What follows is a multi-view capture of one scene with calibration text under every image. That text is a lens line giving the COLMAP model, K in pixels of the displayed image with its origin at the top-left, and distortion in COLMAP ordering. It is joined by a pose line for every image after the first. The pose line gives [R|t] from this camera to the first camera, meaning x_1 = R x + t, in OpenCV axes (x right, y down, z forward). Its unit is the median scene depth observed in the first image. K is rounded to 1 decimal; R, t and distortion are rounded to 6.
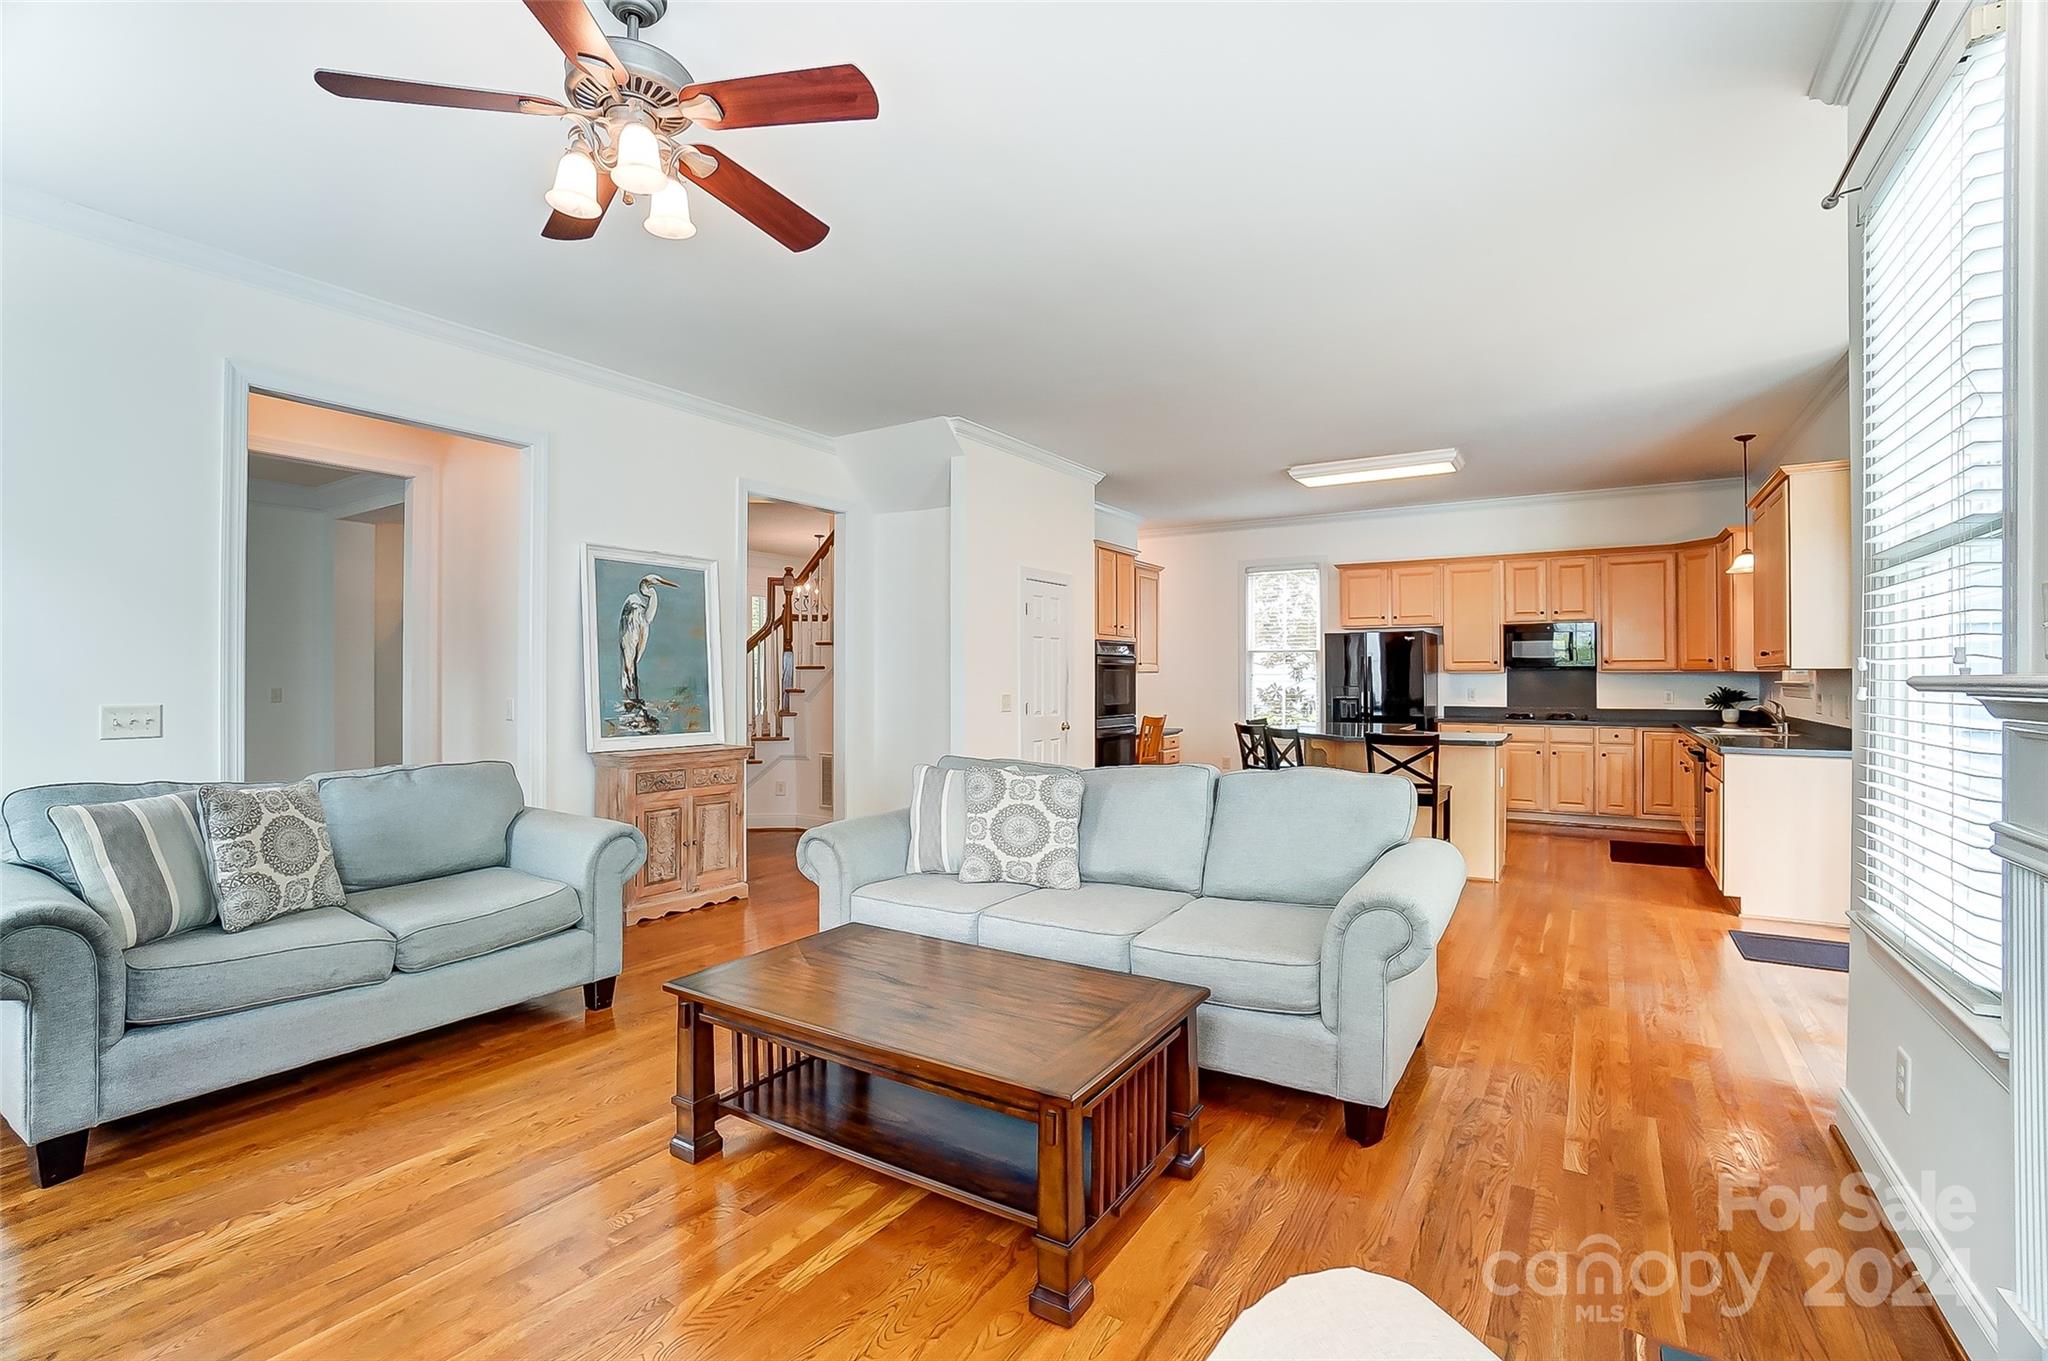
lens RADIAL K [[898.4, 0, 1022.3], [0, 898.4, 674.2], [0, 0, 1]] dist [-0.044519, 0.002263]
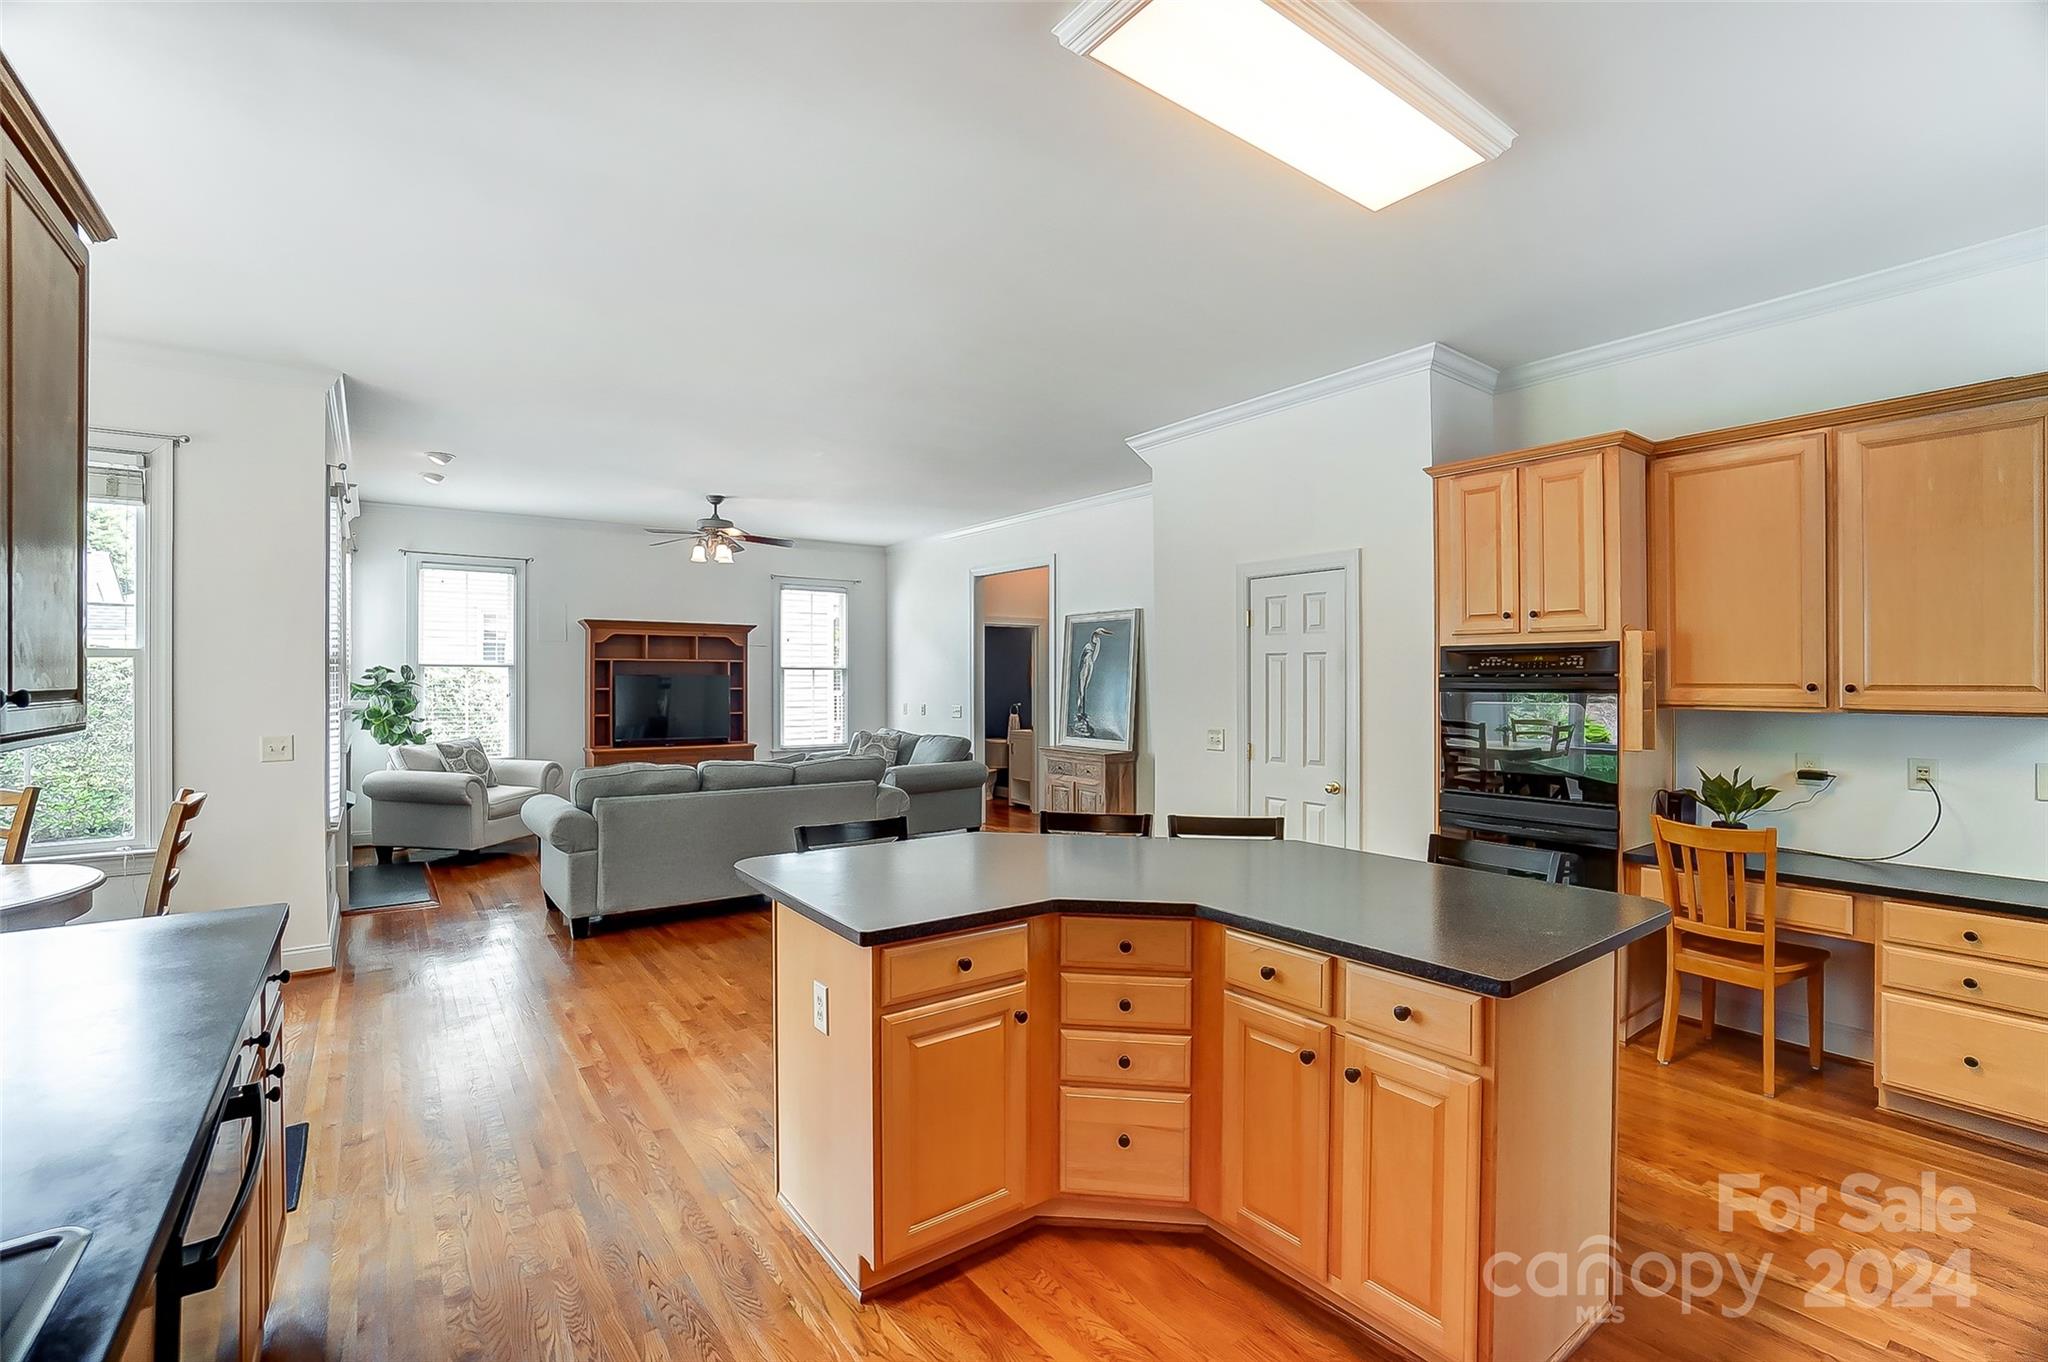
lens RADIAL K [[898.4, 0, 1005.9], [0, 898.4, 677.4], [0, 0, 1]] dist [-0.044519, 0.002263]
pose [[-0.376431, 0.001297, -0.926444, 1.016395], [-0.003174, 0.999991, 0.002690, -0.036650], [0.926439, 0.003953, -0.376424, 1.447260]]
